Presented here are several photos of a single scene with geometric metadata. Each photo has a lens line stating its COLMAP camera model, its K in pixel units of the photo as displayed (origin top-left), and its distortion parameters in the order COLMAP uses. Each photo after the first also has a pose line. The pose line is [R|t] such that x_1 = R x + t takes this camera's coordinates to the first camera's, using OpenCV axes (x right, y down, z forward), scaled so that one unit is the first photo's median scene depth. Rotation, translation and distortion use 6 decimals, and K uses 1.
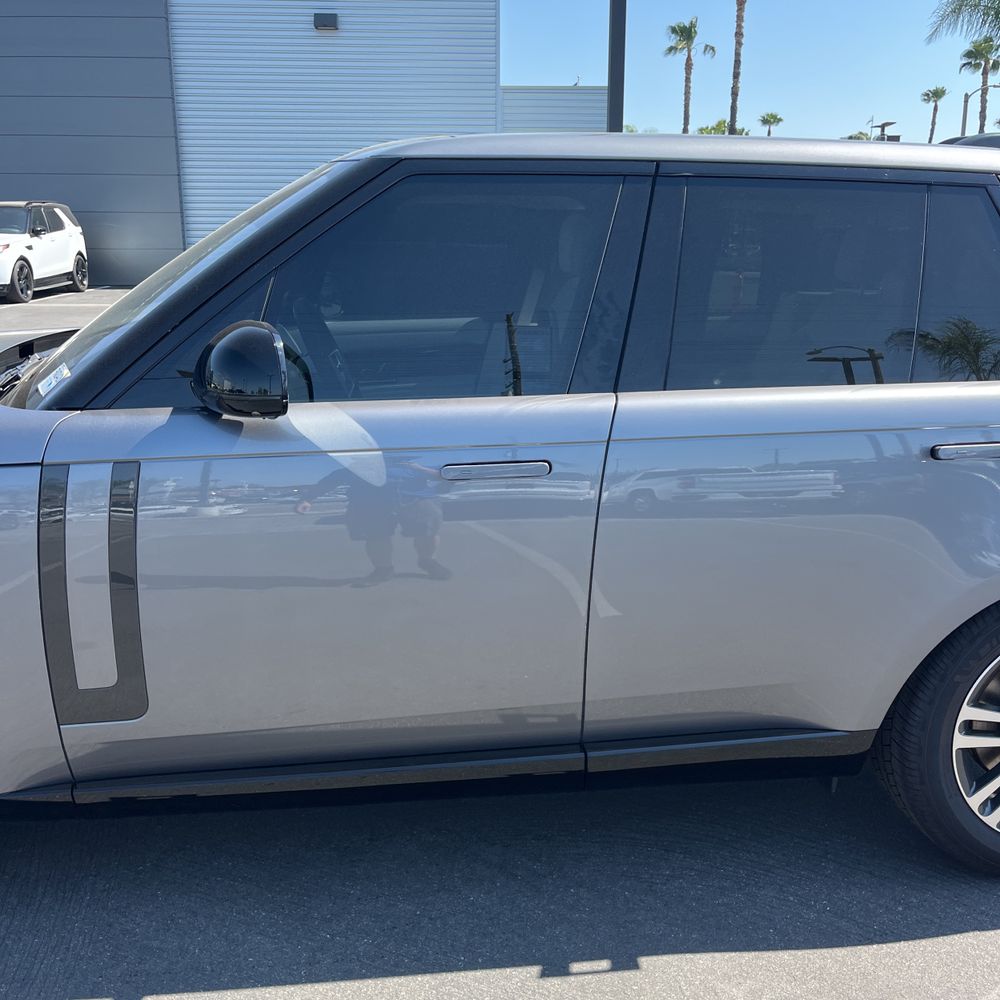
lens RADIAL K [[1002.0, 0, 500.0], [0, 1002.0, 500.0], [0, 0, 1]] dist [0.006270, 0.011660]
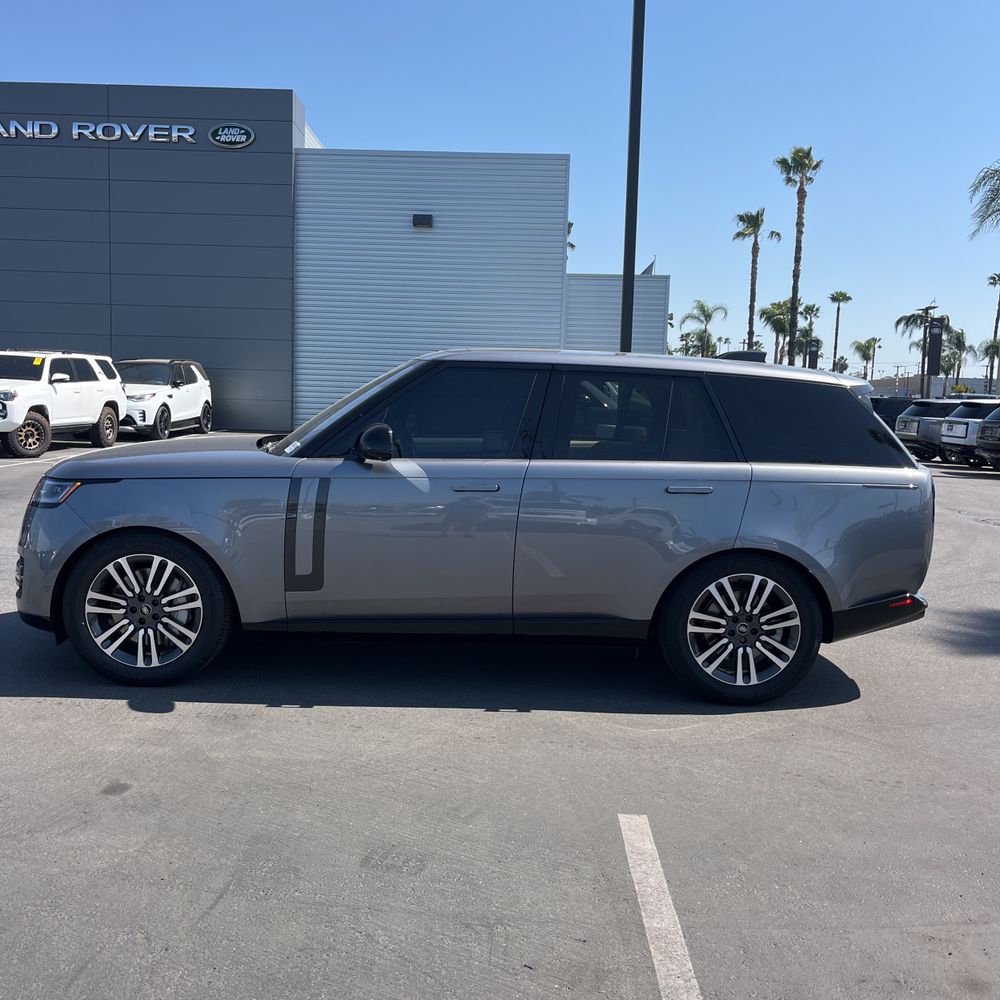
lens RADIAL K [[1019.5, 0, 500.0], [0, 1019.5, 500.0], [0, 0, 1]] dist [0.022931, -0.018011]
pose [[0.996364, 0.035166, -0.077602, 0.027466], [-0.046902, 0.986798, -0.155019, 0.041990], [0.071126, 0.158095, 0.984859, -0.156270]]
